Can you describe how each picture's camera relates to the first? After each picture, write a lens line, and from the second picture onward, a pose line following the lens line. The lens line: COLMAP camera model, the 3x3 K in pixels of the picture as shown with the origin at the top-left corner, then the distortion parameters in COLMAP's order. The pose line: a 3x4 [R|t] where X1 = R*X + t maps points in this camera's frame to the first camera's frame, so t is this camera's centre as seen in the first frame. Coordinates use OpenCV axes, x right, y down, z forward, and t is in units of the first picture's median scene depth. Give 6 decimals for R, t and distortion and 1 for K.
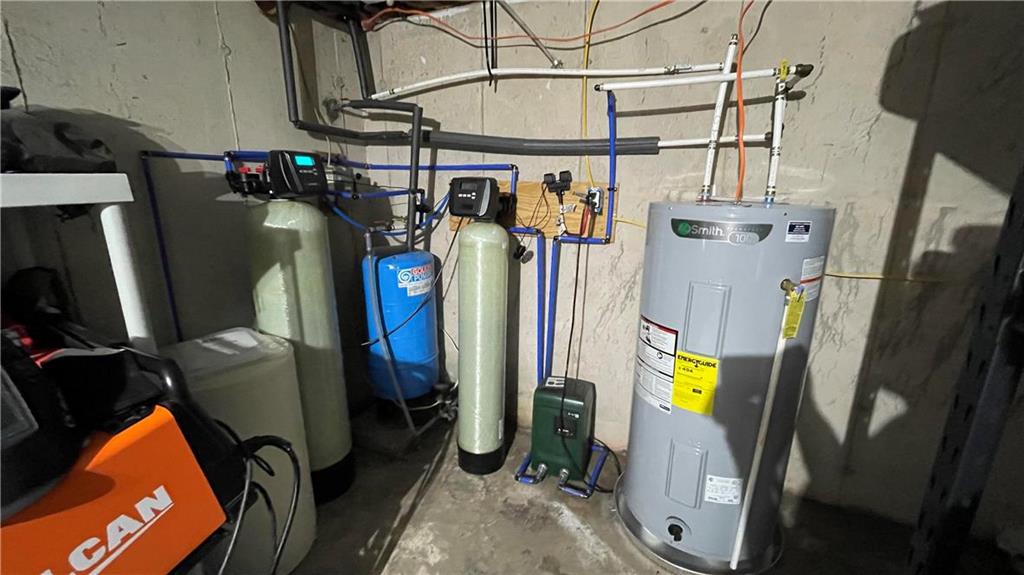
lens RADIAL K [[412.6, 0, 512.0], [0, 412.6, 287.5], [0, 0, 1]] dist [-0.000082, -0.000015]
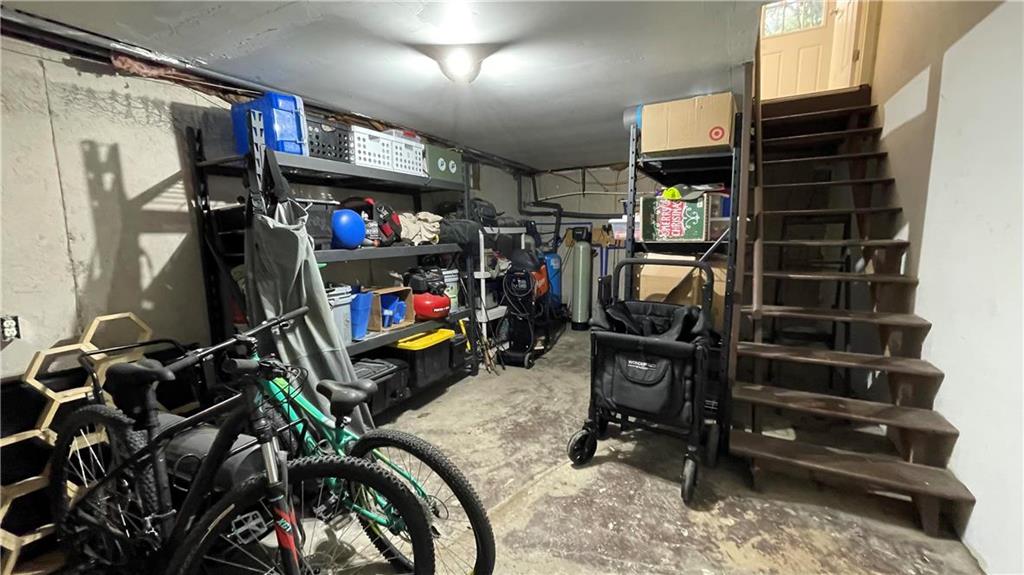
lens RADIAL K [[412.6, 0, 512.0], [0, 412.6, 287.5], [0, 0, 1]] dist [-0.000082, -0.000015]
pose [[0.994184, -0.000928, -0.107691, -0.234416], [-0.011397, 0.993441, -0.113774, 0.483459], [0.107090, 0.114340, 0.987653, -1.834943]]
